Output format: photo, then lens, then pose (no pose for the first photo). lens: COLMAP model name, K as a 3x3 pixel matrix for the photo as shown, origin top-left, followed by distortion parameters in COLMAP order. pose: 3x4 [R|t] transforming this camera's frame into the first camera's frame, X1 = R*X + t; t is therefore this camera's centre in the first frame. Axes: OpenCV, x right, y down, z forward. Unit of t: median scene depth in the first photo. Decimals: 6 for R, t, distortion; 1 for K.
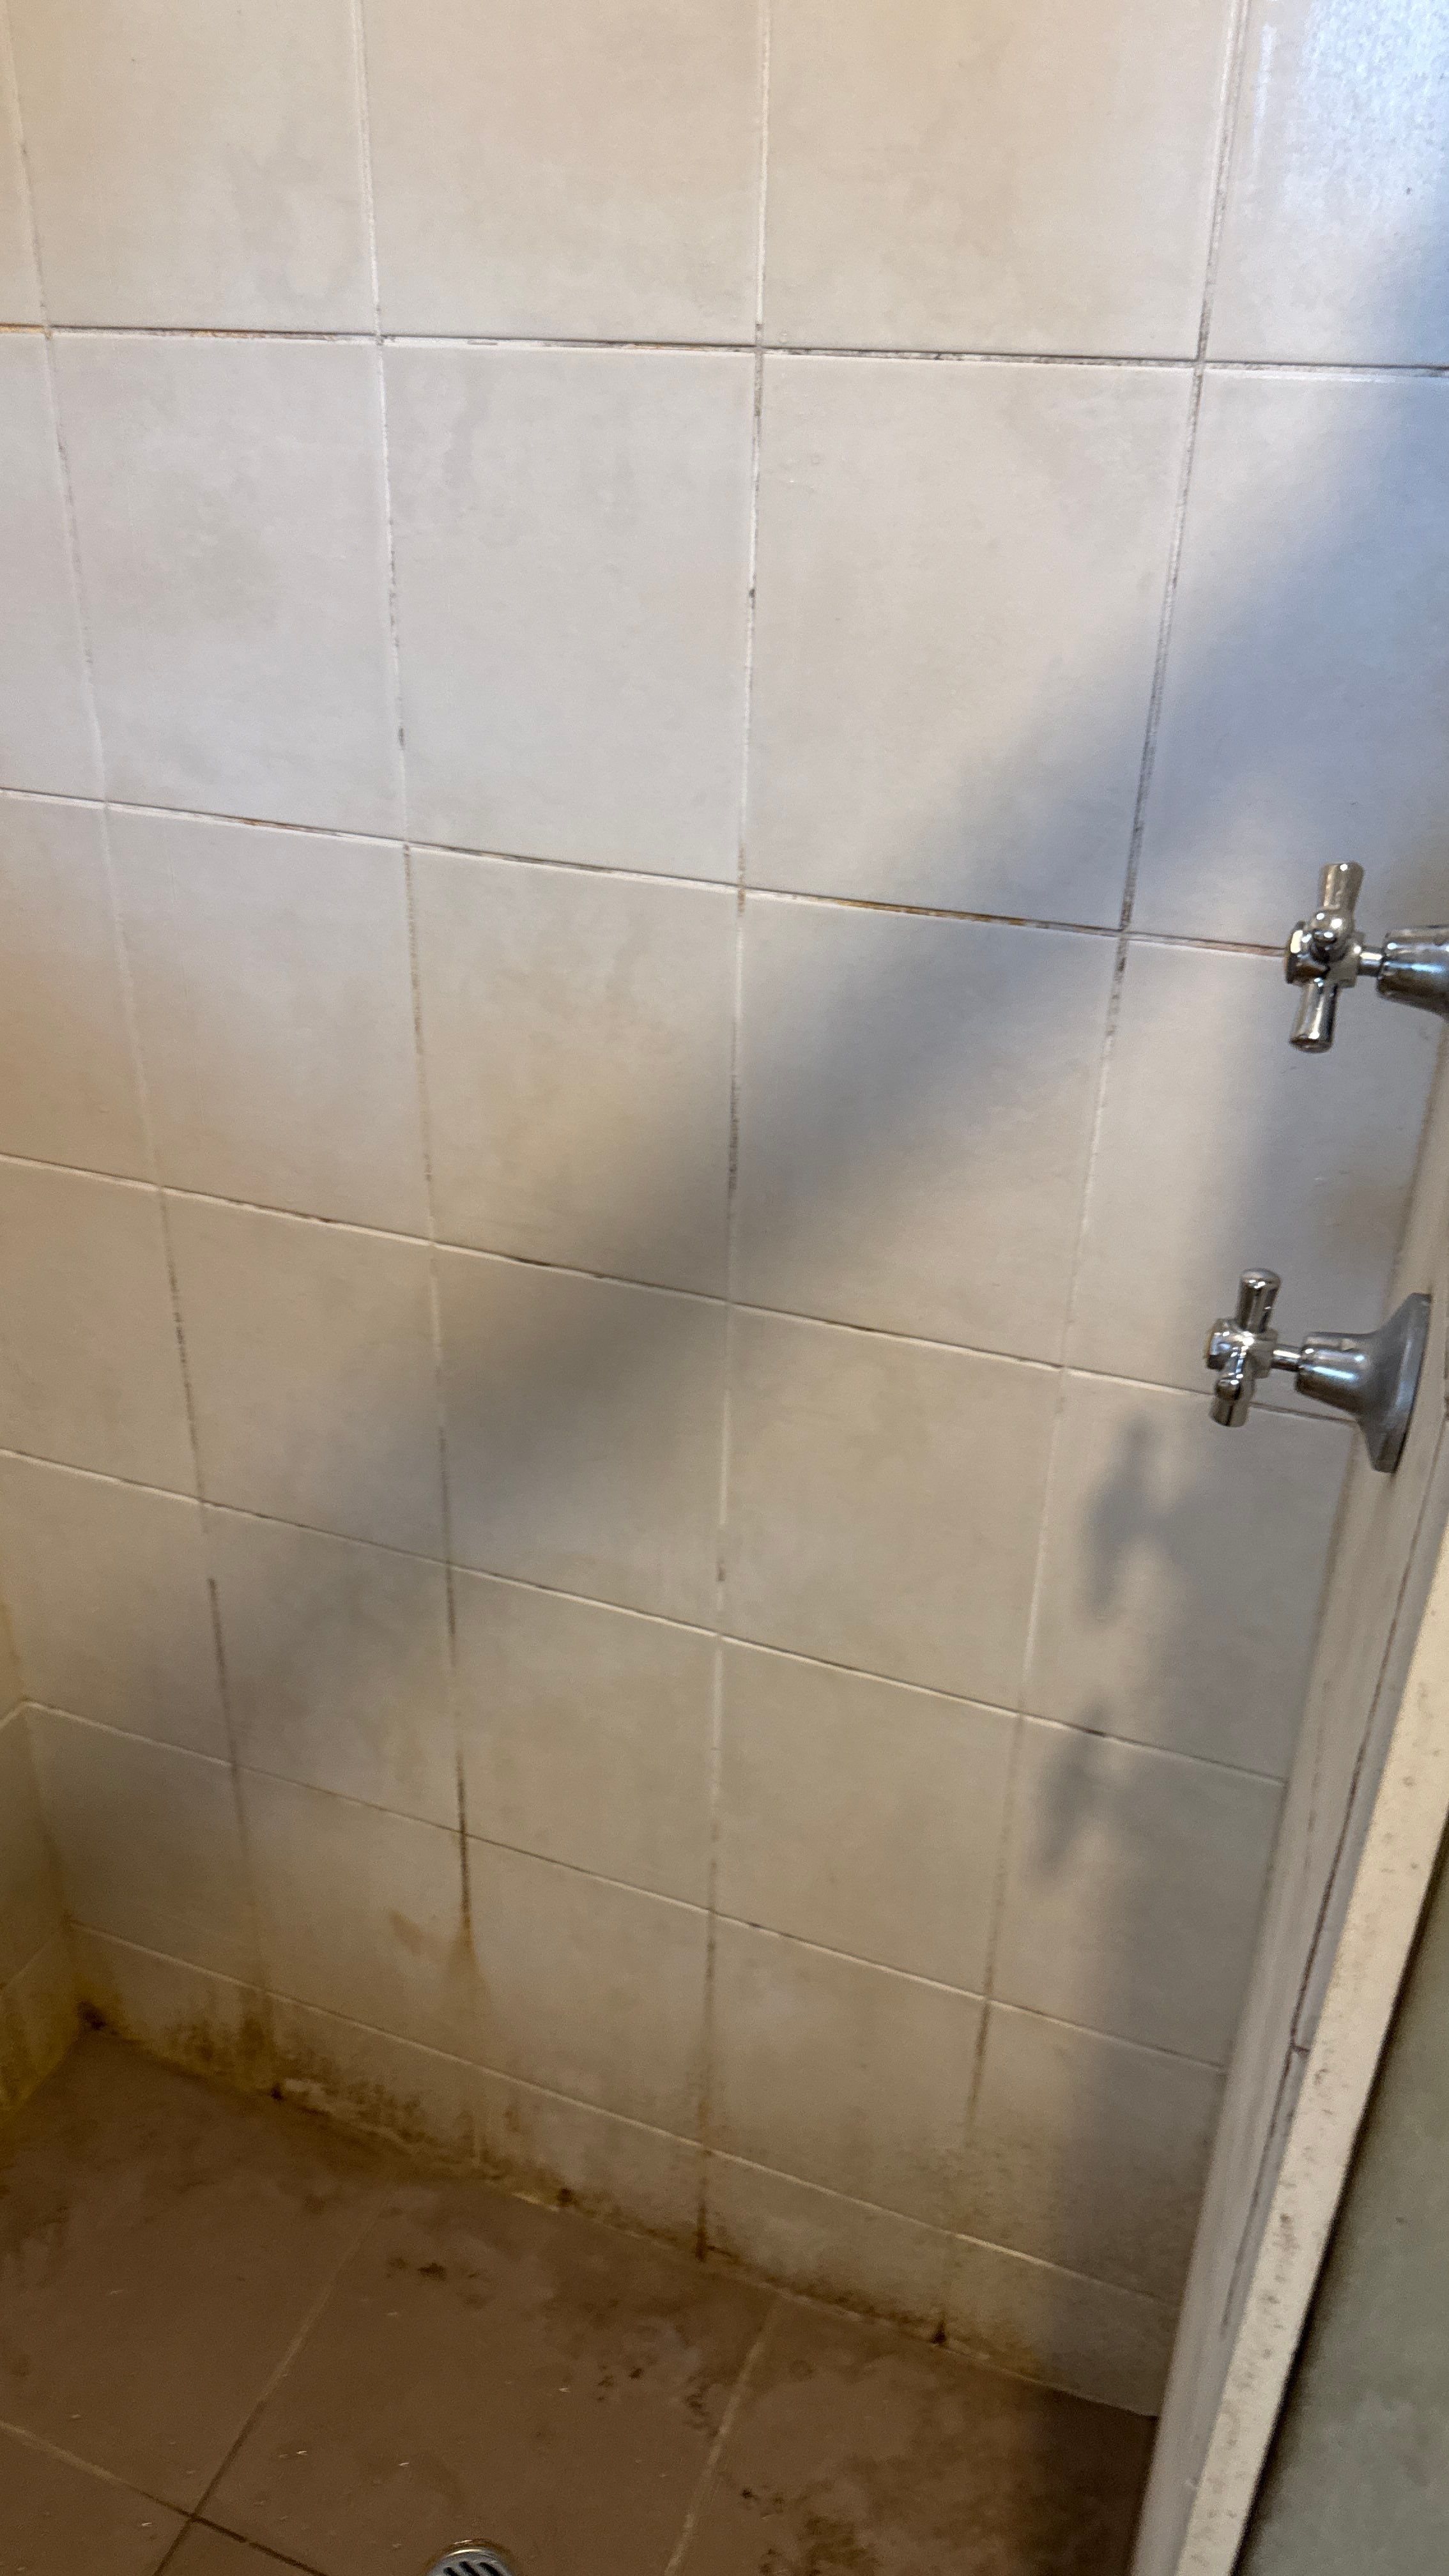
lens RADIAL K [[1840.6, 0, 730.4], [0, 1840.6, 1293.2], [0, 0, 1]] dist [0.022785, -0.041532]
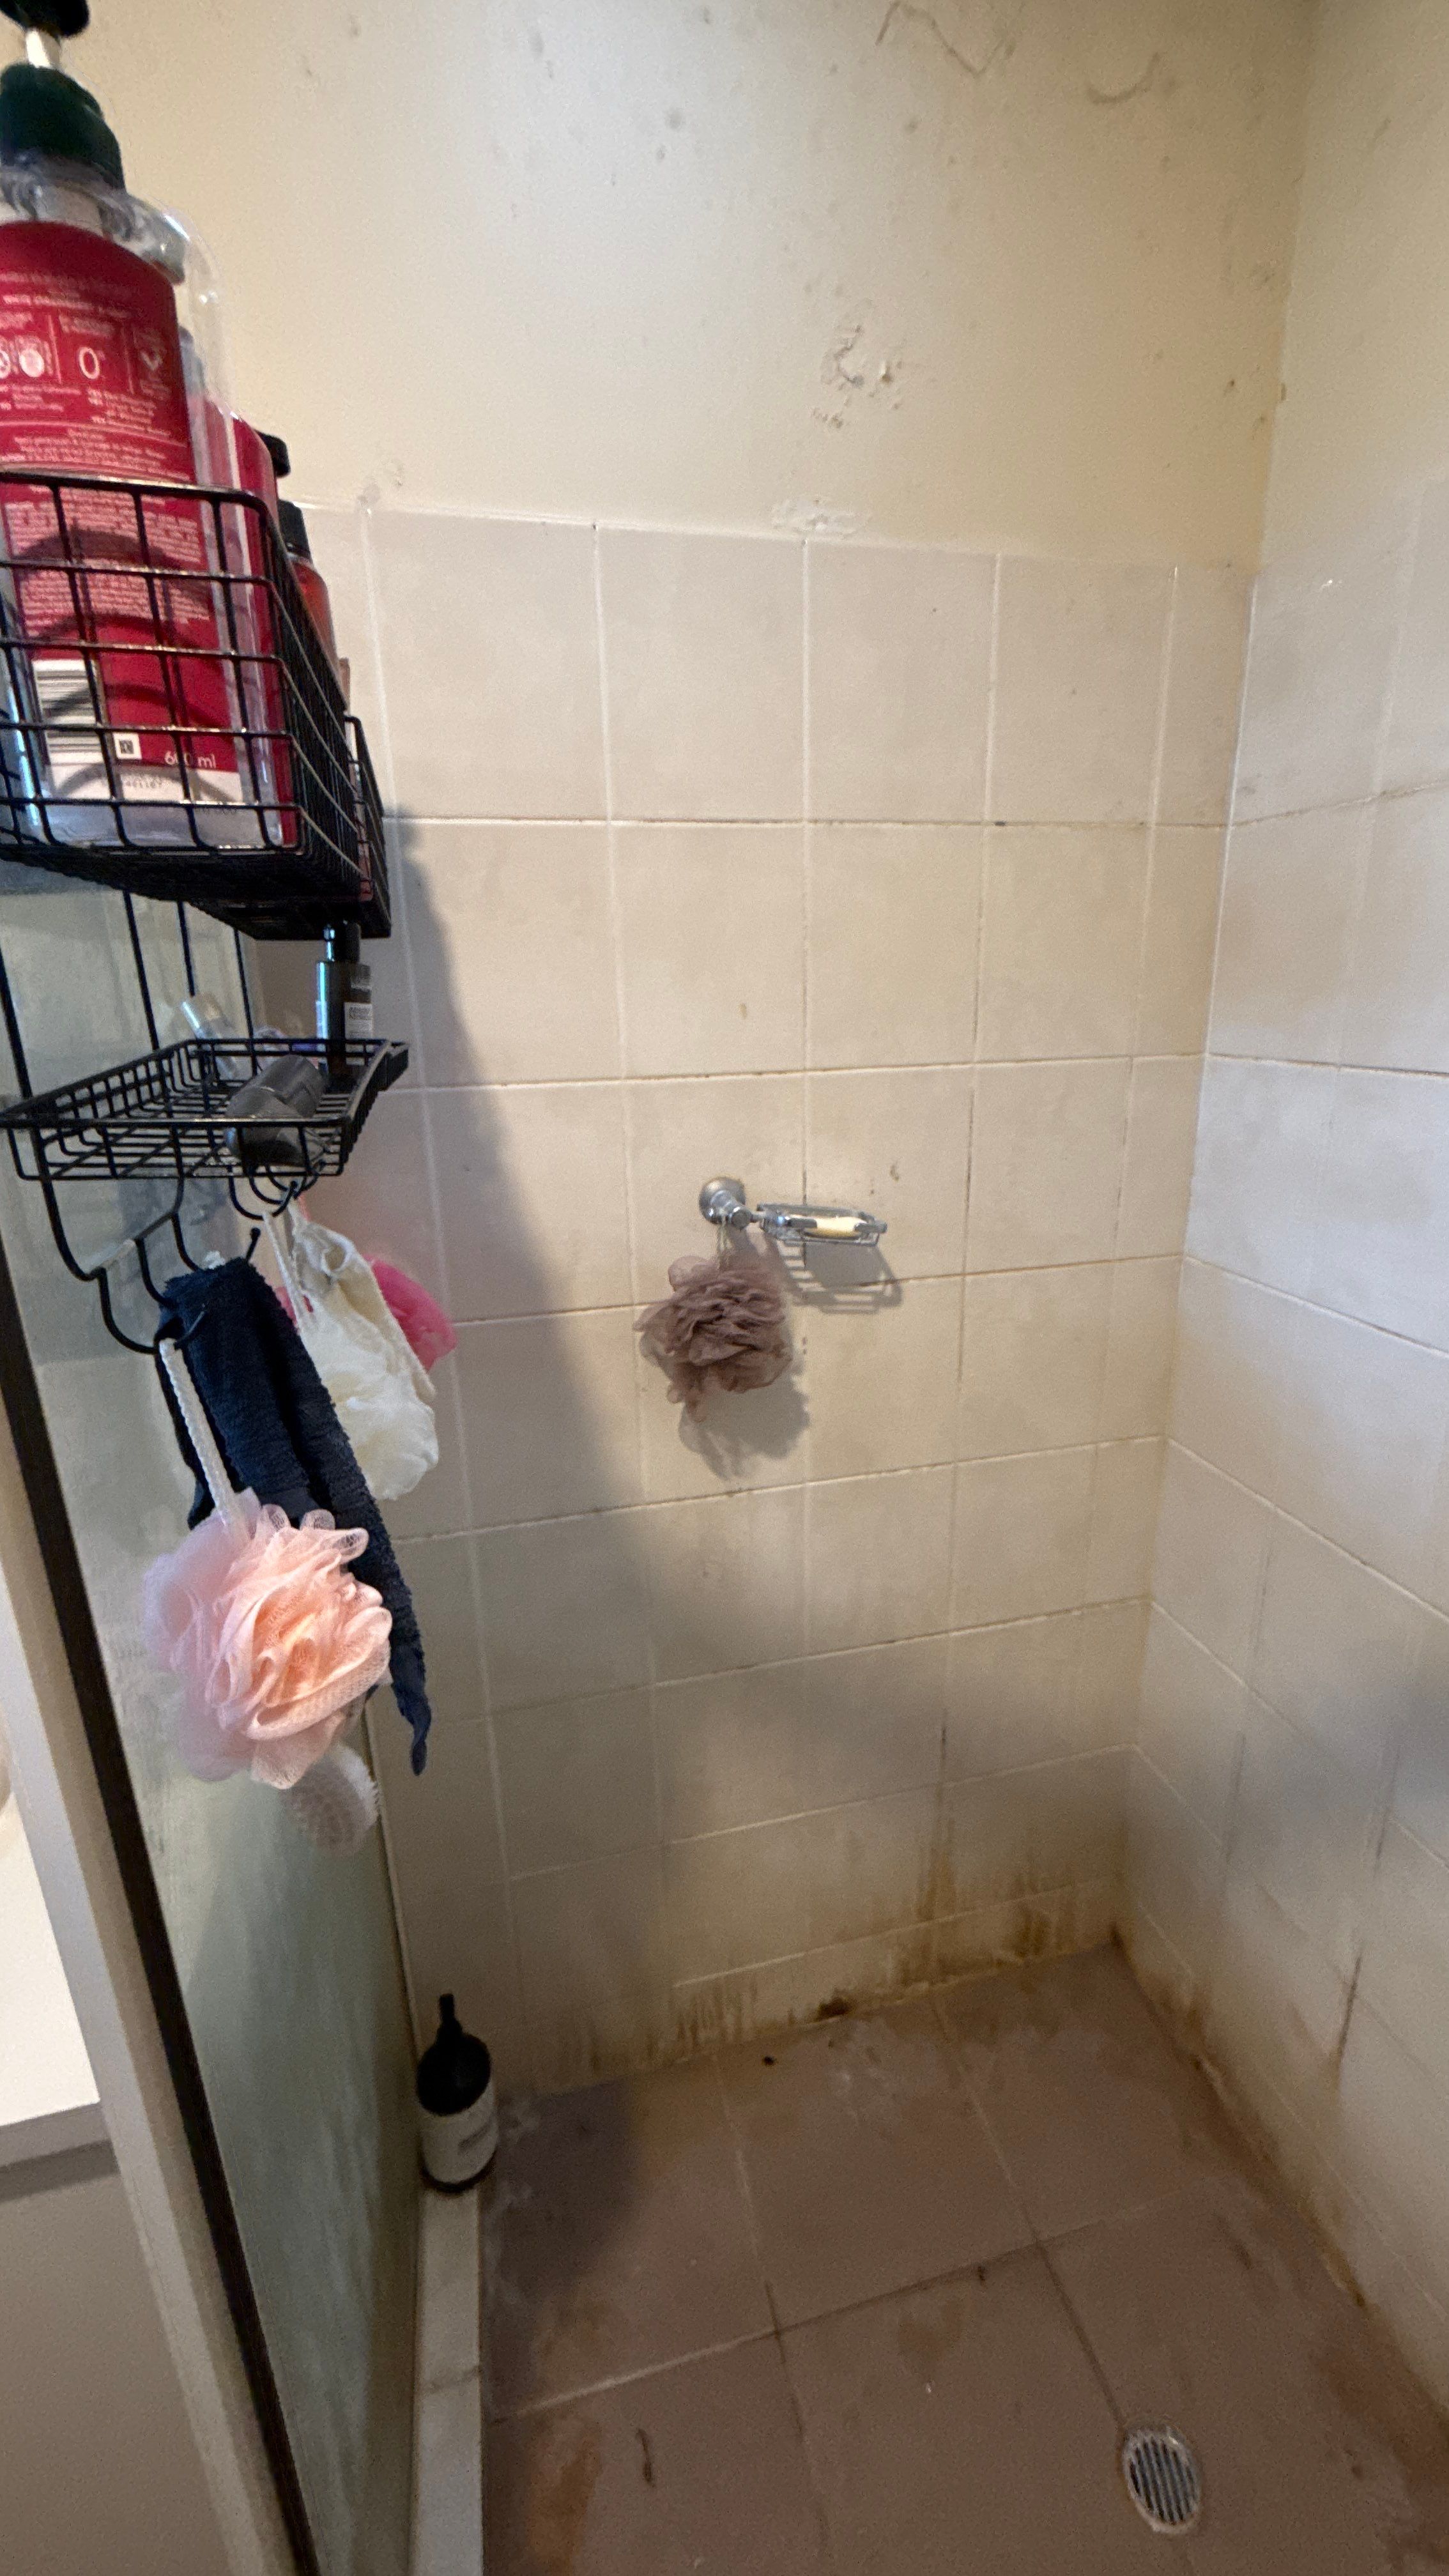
lens RADIAL K [[1033.2, 0, 727.2], [0, 1033.2, 1293.1], [0, 0, 1]] dist [0.000122, 0.000851]
pose [[0.563514, 0.200701, -0.801356, 0.124669], [-0.347843, 0.937502, -0.009805, -0.048645], [0.749305, 0.284271, 0.598108, -0.034776]]
